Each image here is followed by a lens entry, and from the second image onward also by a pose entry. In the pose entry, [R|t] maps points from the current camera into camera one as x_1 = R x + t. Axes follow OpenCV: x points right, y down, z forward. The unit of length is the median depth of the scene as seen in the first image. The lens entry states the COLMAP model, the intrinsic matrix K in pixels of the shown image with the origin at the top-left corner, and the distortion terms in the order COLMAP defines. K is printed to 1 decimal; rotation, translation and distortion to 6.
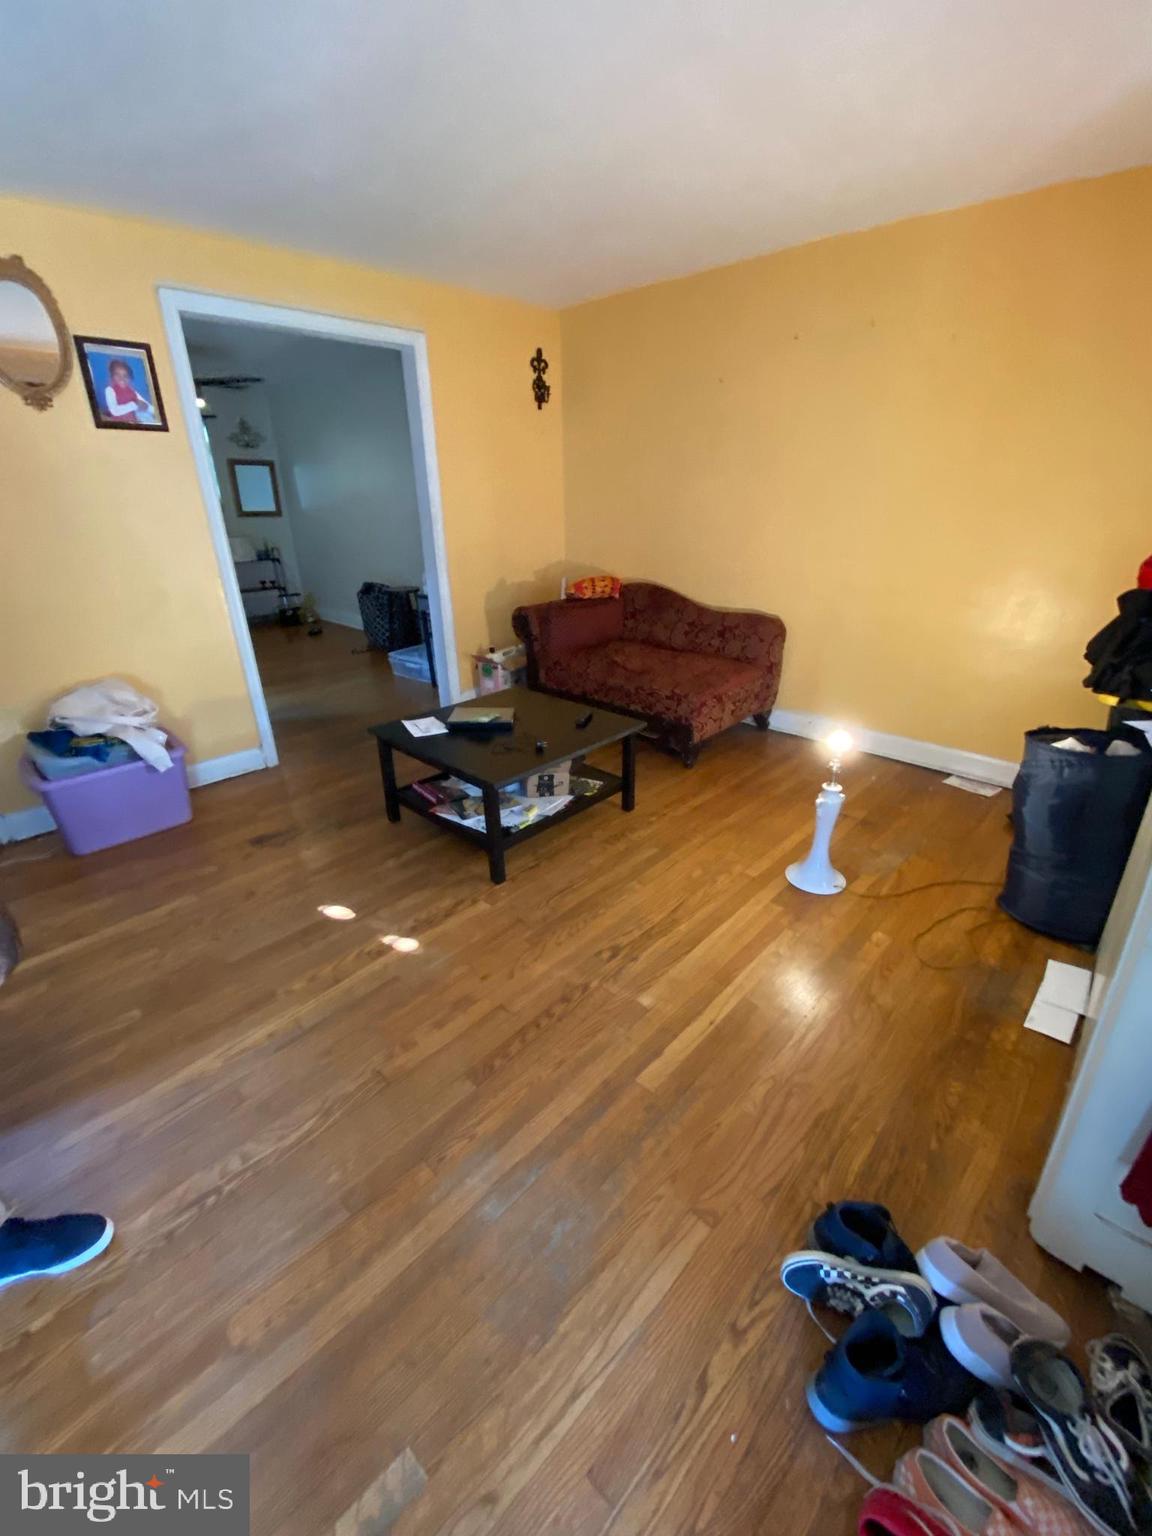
lens RADIAL K [[622.9, 0, 585.7], [0, 622.9, 769.7], [0, 0, 1]] dist [-0.010436, -0.001080]
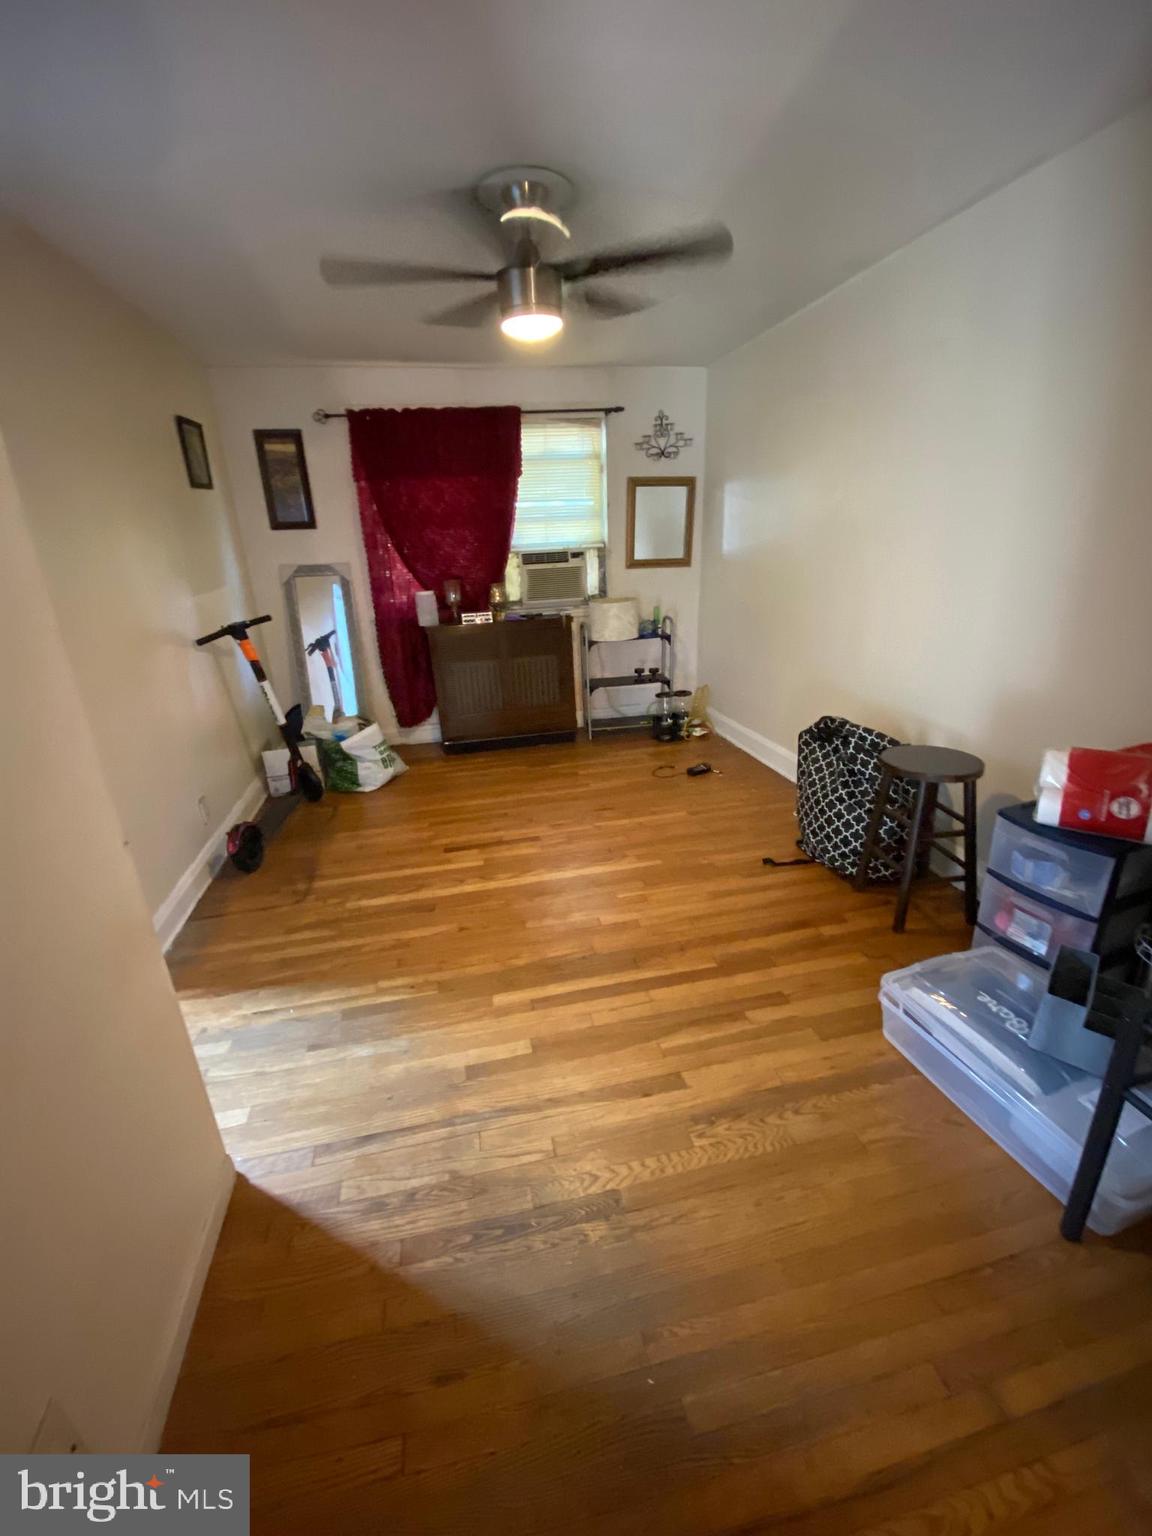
lens RADIAL K [[622.9, 0, 573.3], [0, 622.9, 773.1], [0, 0, 1]] dist [-0.010436, -0.001080]
pose [[0.817458, 0.182812, -0.546208, -0.216000], [-0.213843, 0.976844, 0.006905, -0.193599], [0.534822, 0.111158, 0.837621, 0.456584]]
